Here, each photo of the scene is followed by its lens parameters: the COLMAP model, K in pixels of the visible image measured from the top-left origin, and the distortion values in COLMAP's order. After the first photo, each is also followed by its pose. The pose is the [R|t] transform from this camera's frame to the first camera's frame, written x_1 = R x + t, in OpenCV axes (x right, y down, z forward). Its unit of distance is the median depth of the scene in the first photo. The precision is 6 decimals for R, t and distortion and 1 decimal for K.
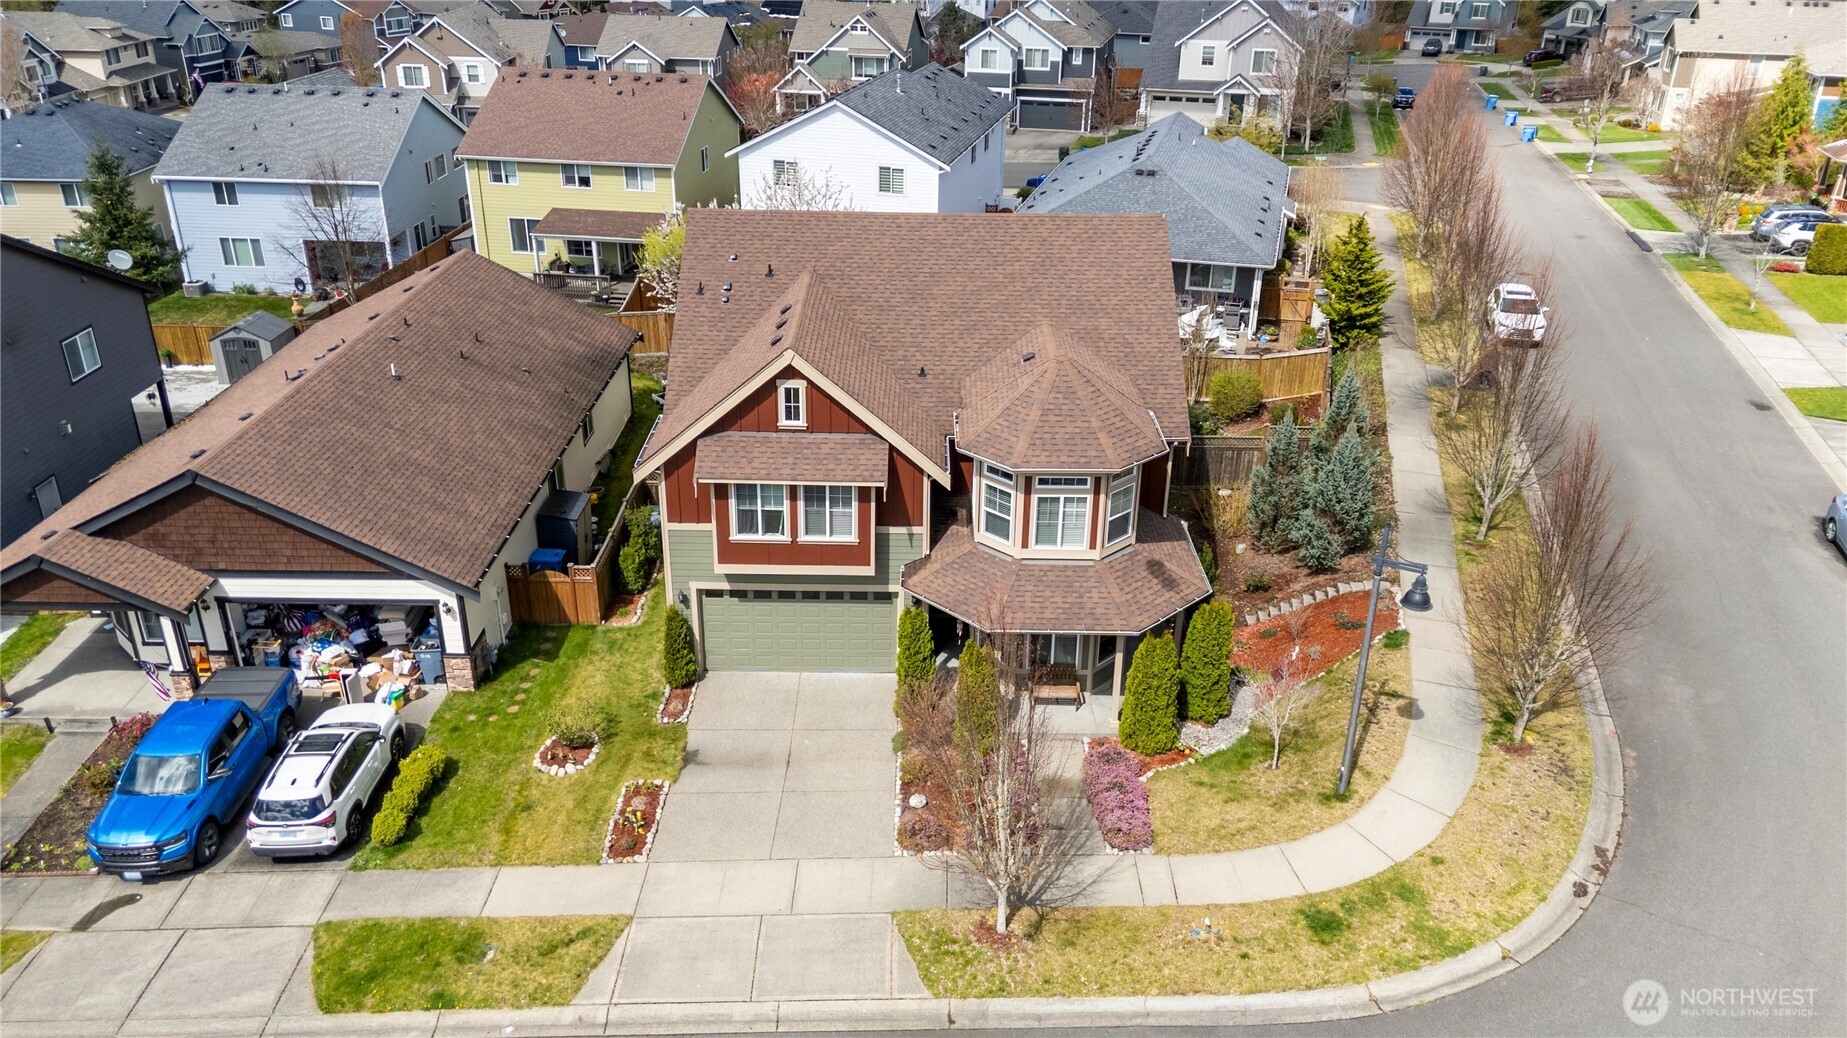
lens RADIAL K [[1316.6, 0, 915.9], [0, 1316.6, 517.4], [0, 0, 1]] dist [0.027960, -0.020631]
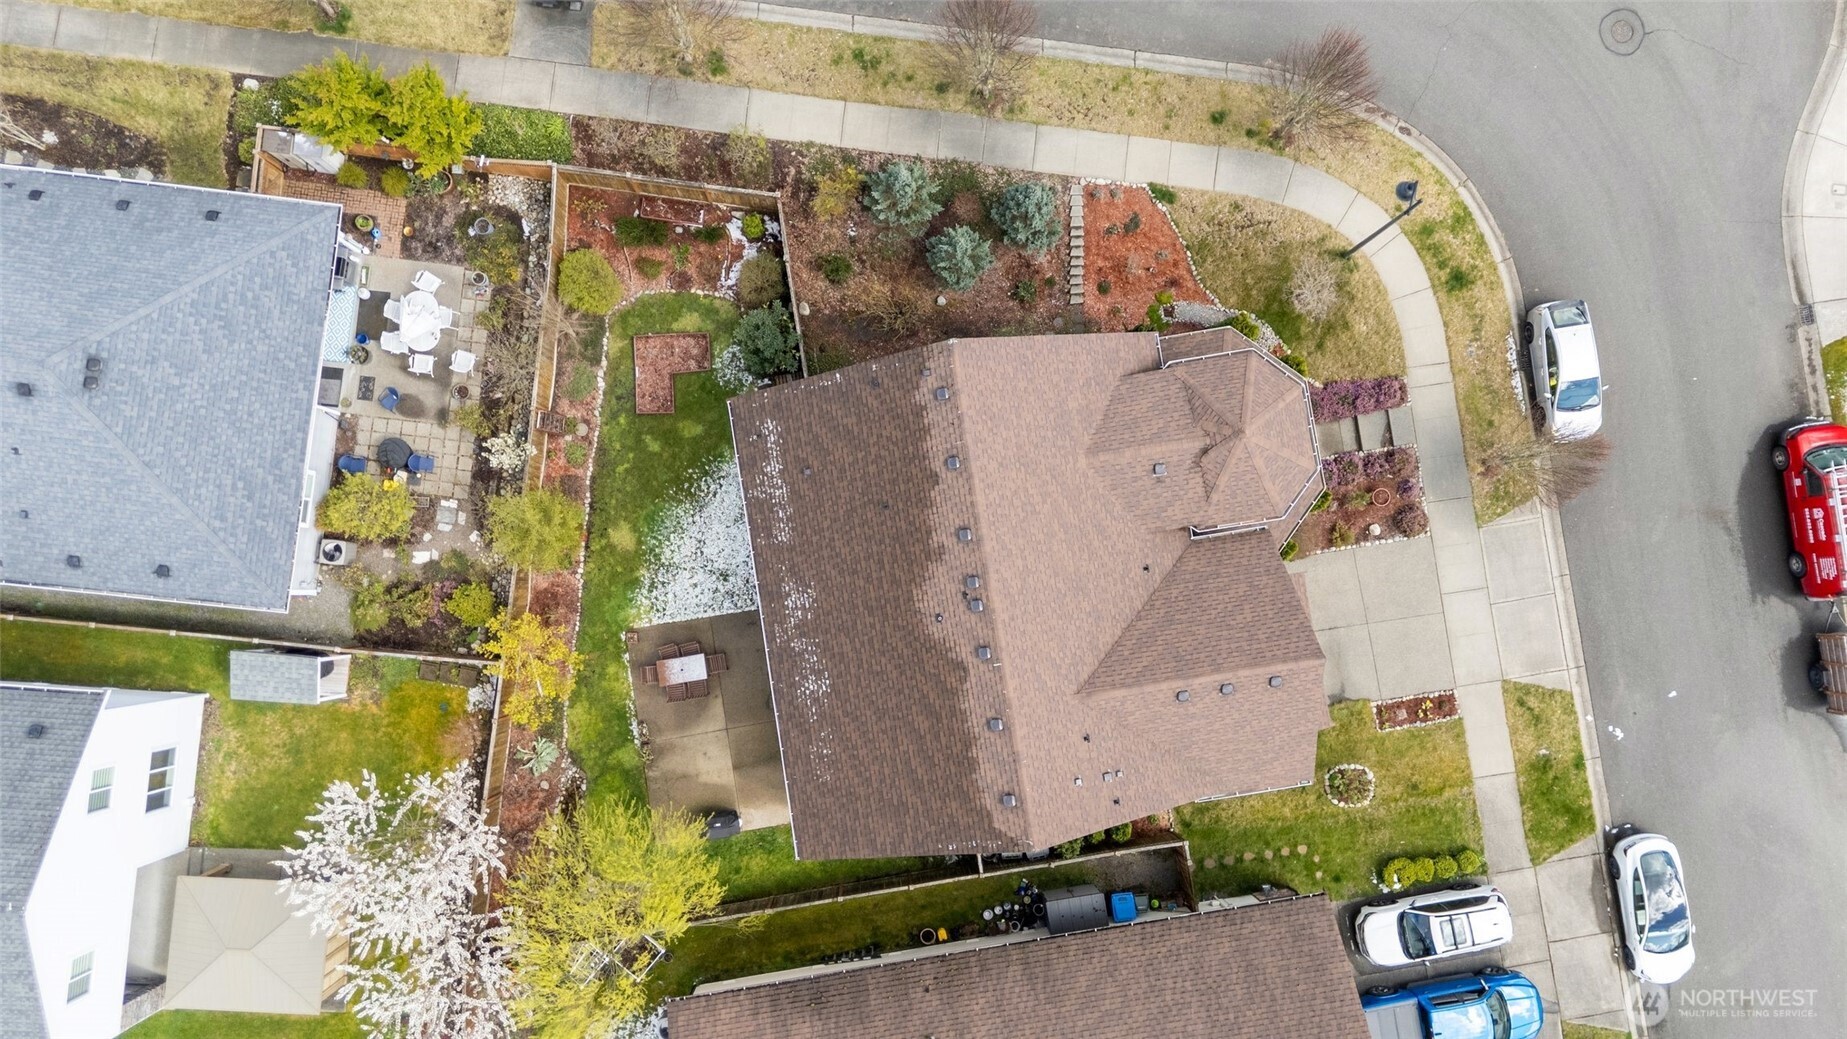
lens RADIAL K [[1316.6, 0, 925.6], [0, 1316.6, 518.5], [0, 0, 1]] dist [0.027960, -0.020631]
pose [[-0.160726, -0.986270, 0.037926, 0.018836], [0.420439, -0.033650, 0.906697, -0.656261], [-0.892972, 0.161676, 0.420075, 0.391450]]
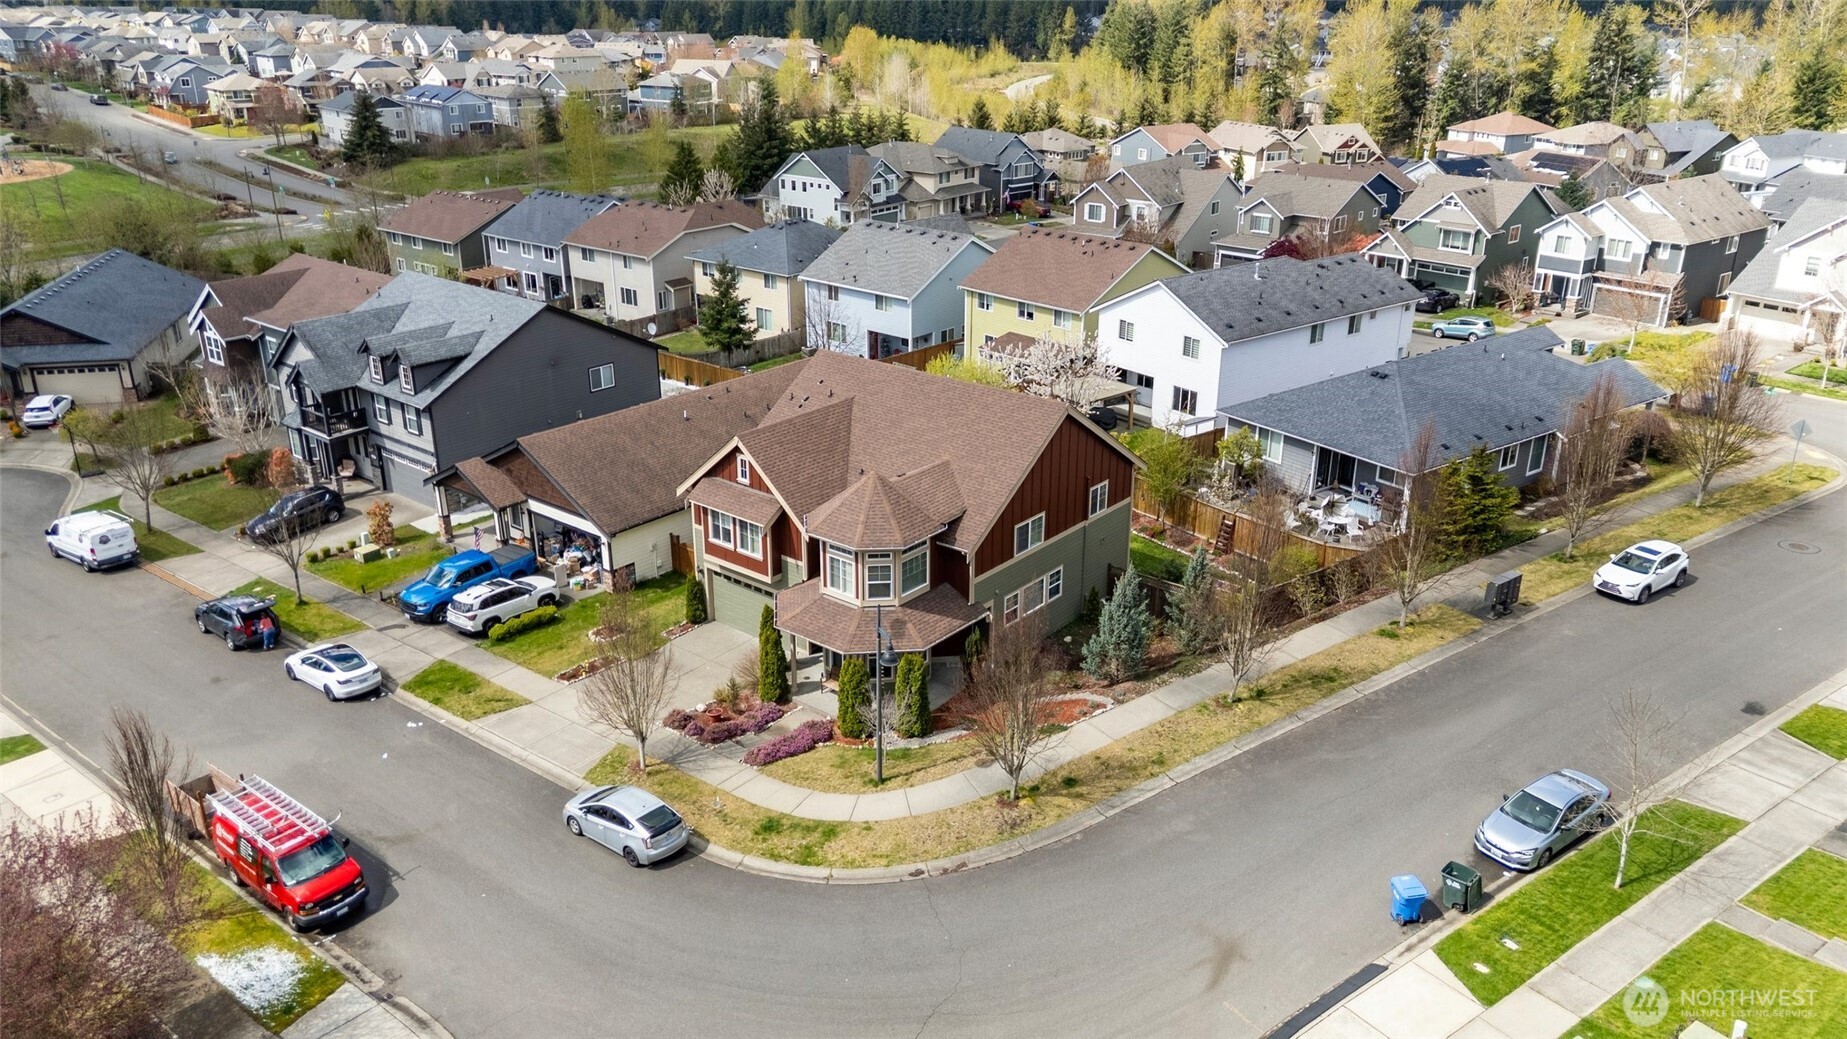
lens RADIAL K [[1316.6, 0, 918.6], [0, 1316.6, 514.1], [0, 0, 1]] dist [0.027960, -0.020631]
pose [[0.775965, 0.219503, -0.591352, 0.552518], [-0.263861, 0.964489, 0.011772, -0.055534], [0.572936, 0.146900, 0.806328, -0.111850]]
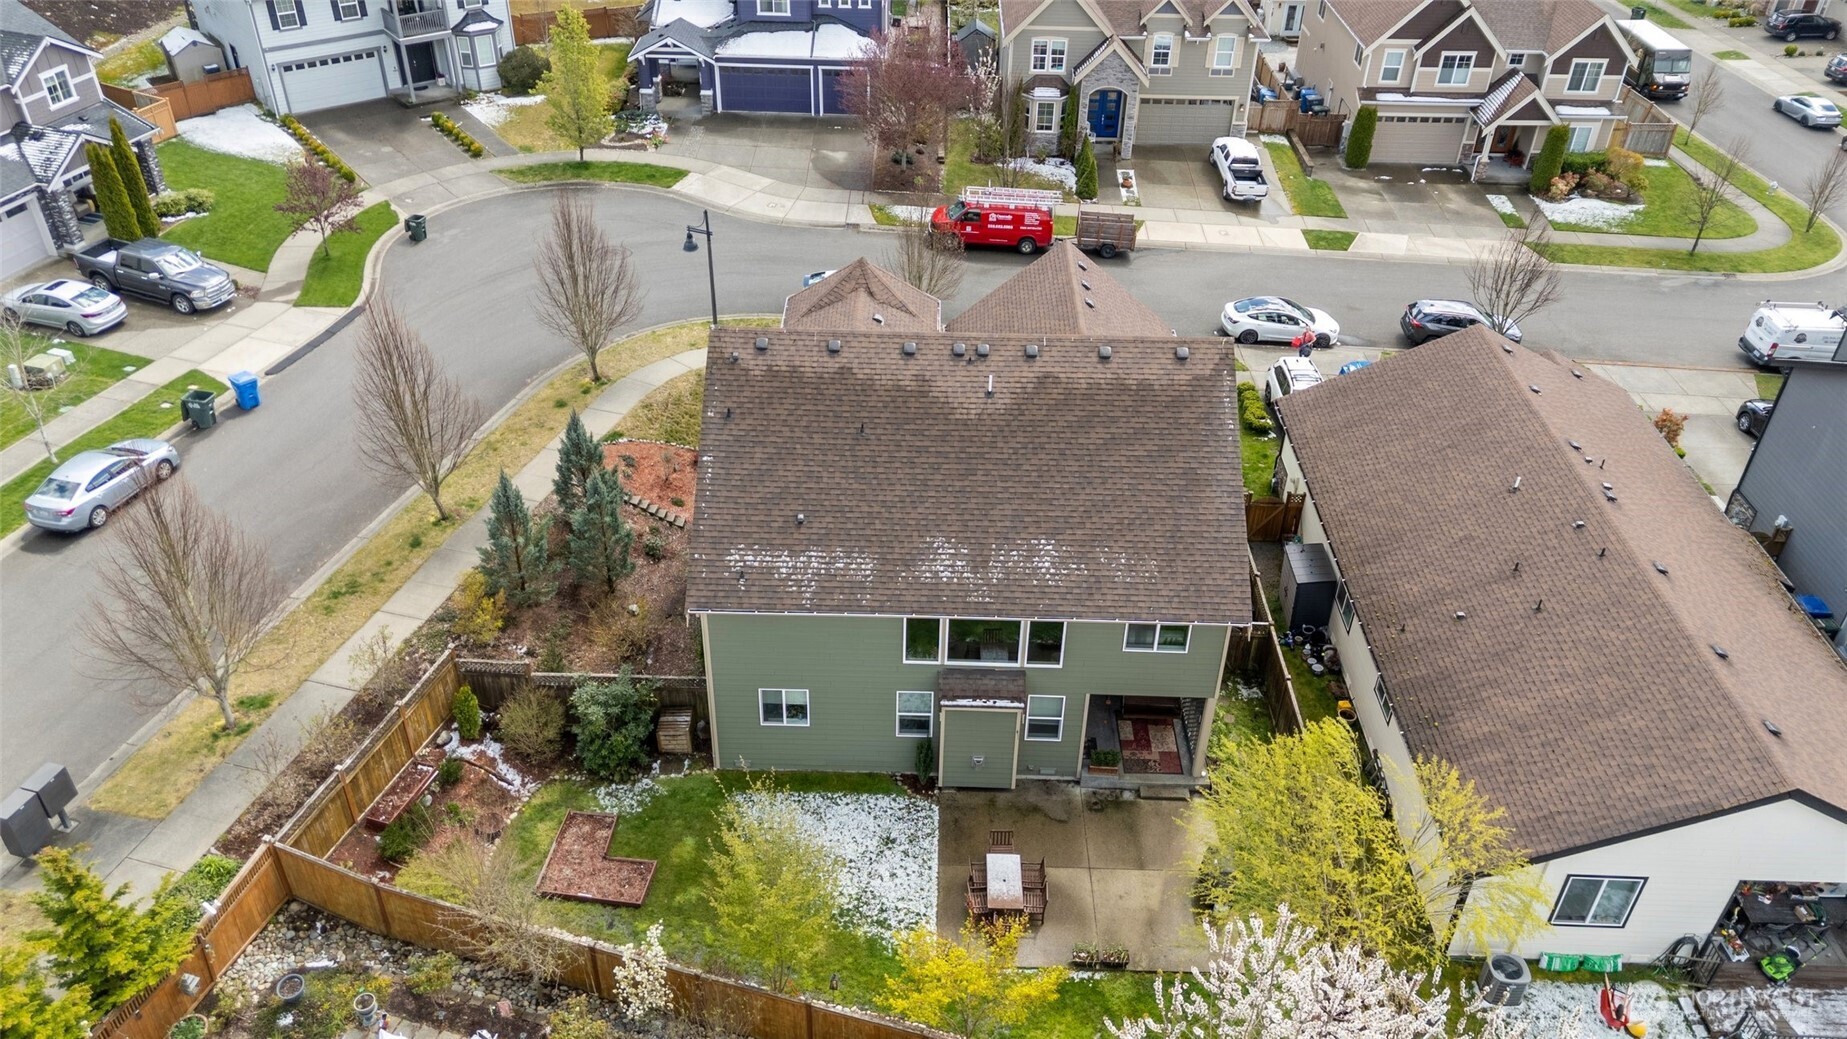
lens RADIAL K [[1316.6, 0, 921.3], [0, 1316.6, 519.5], [0, 0, 1]] dist [0.027960, -0.020631]
pose [[-0.999428, -0.032181, -0.010401, 0.029204], [-0.023987, 0.457725, 0.888770, -0.594673], [-0.023841, 0.888511, -0.458235, 0.937072]]
